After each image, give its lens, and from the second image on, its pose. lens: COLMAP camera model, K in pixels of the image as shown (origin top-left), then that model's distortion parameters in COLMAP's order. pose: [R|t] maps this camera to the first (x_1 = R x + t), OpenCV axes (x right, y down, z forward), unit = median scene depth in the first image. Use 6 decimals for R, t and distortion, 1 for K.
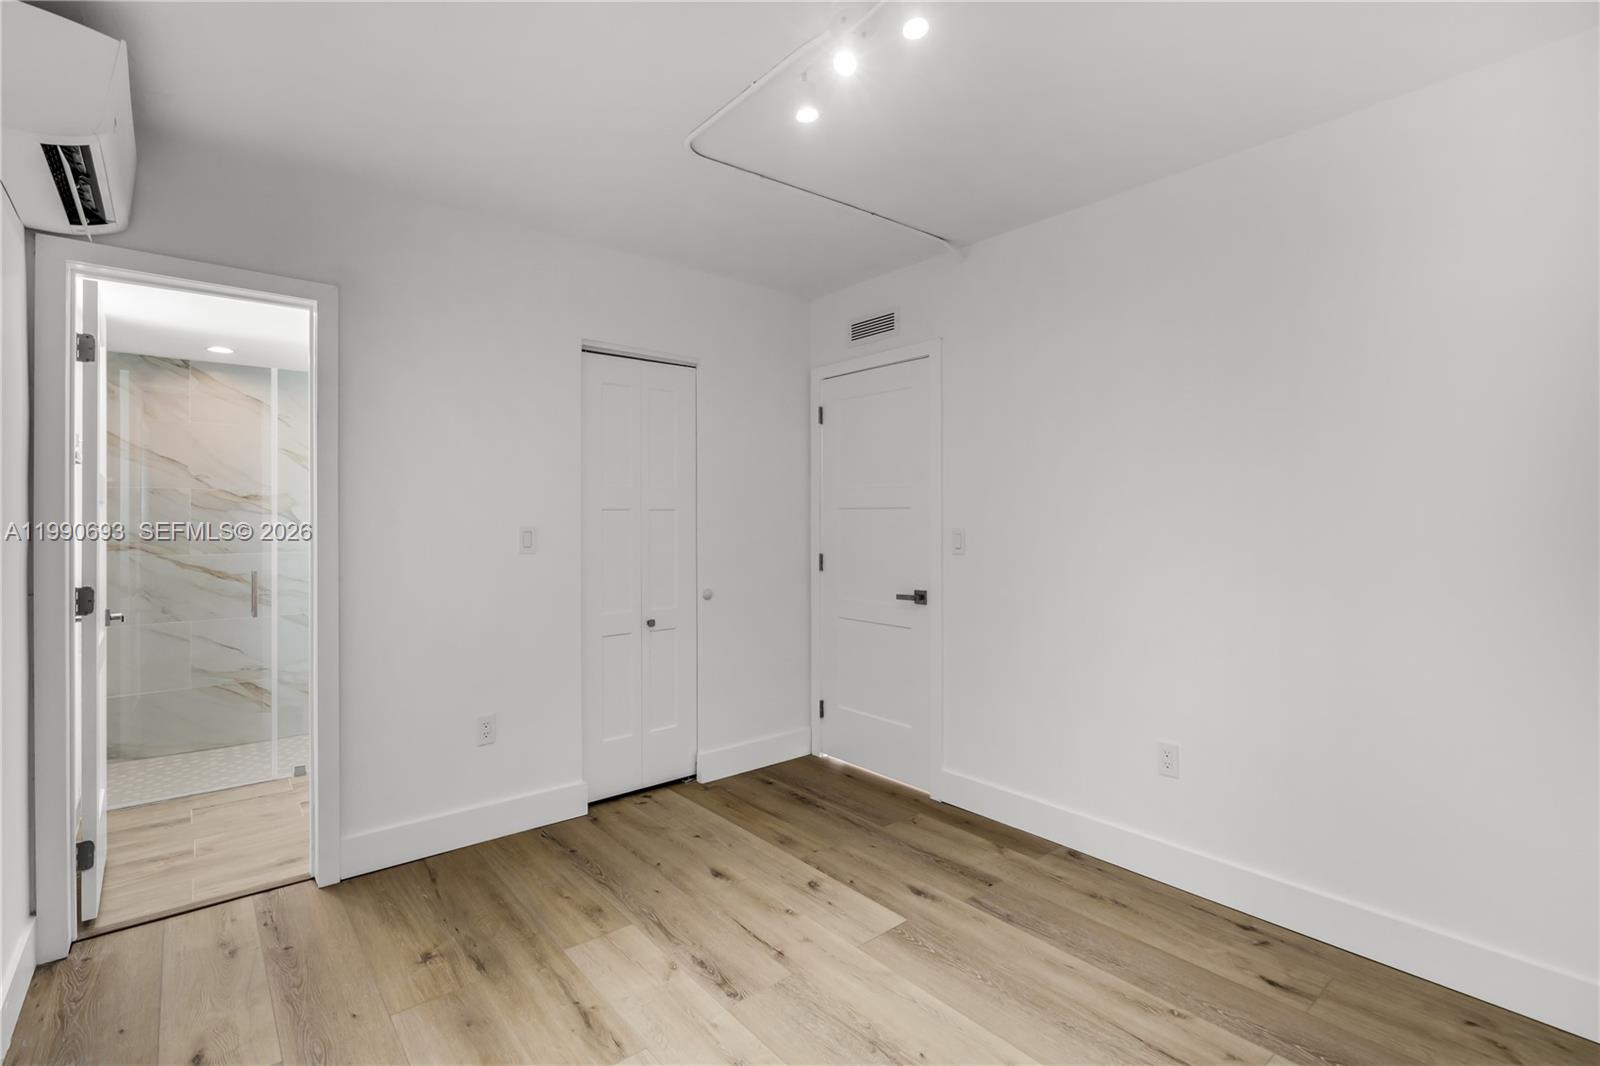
lens RADIAL K [[751.3, 0, 800.0], [0, 751.3, 523.8], [0, 0, 1]] dist [-0.003413, 0.000457]
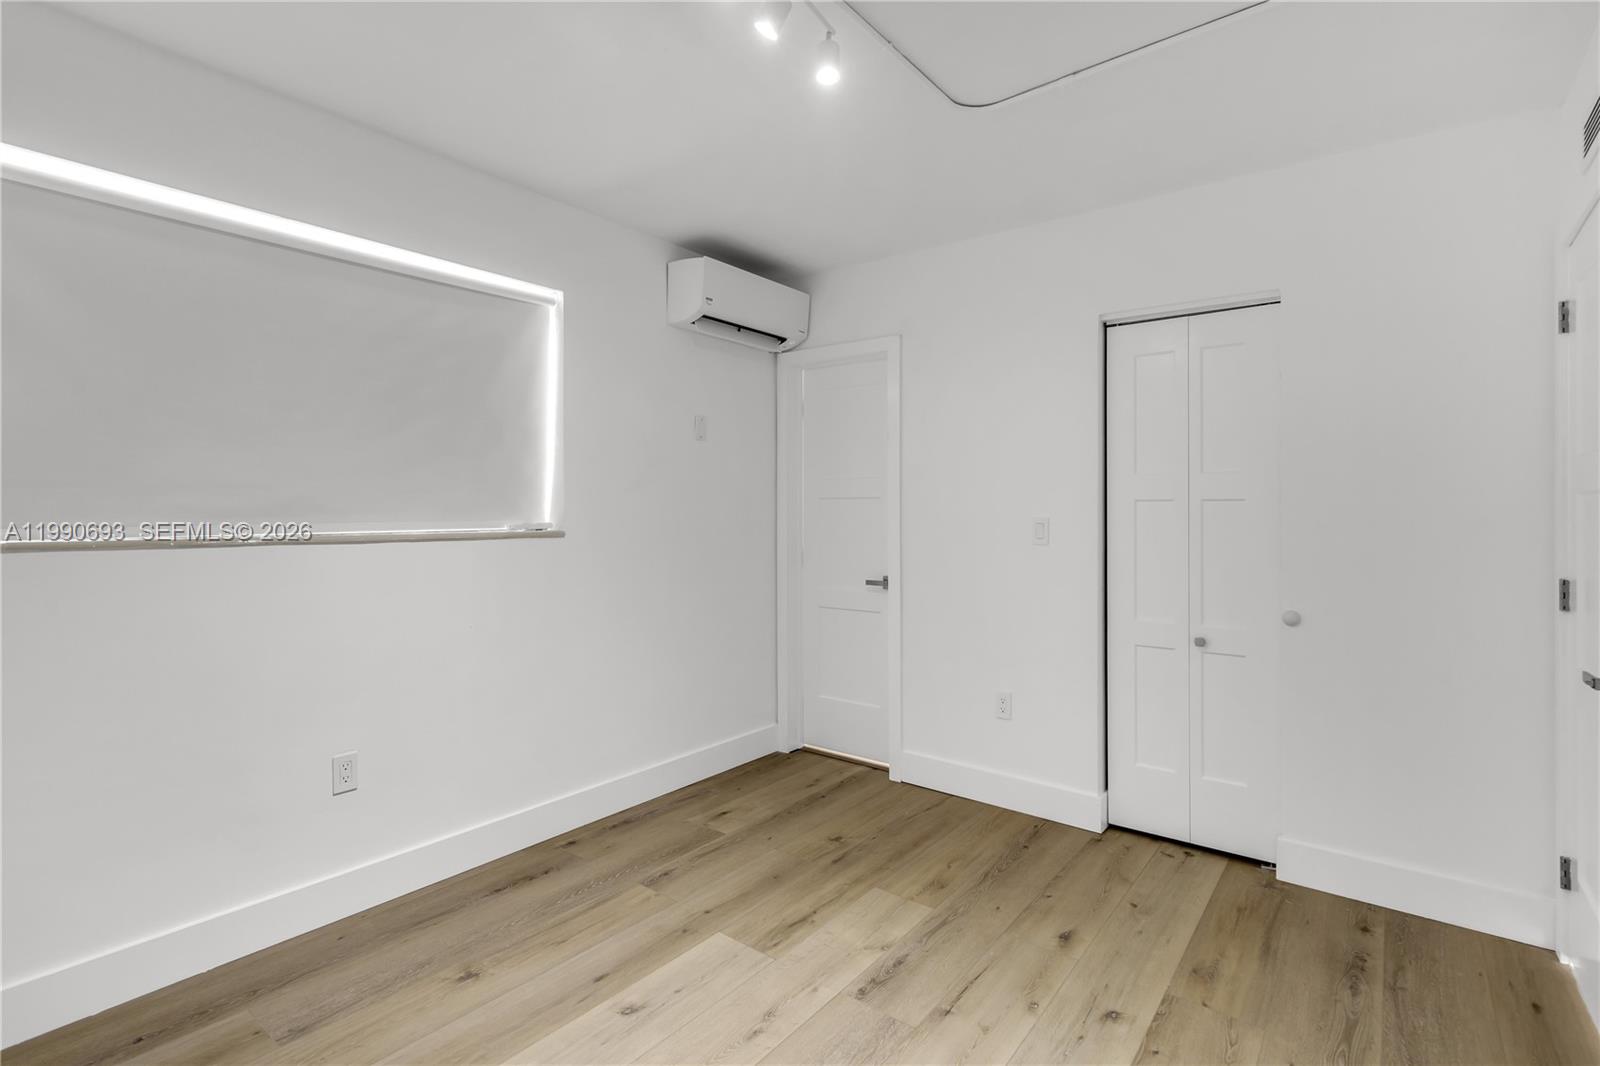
lens RADIAL K [[751.3, 0, 799.6], [0, 751.3, 522.7], [0, 0, 1]] dist [-0.003413, 0.000457]
pose [[0.203388, 0.016785, -0.978954, 0.604689], [-0.014884, 0.999791, 0.014050, 0.000089], [0.978985, 0.011713, 0.203595, 0.509391]]
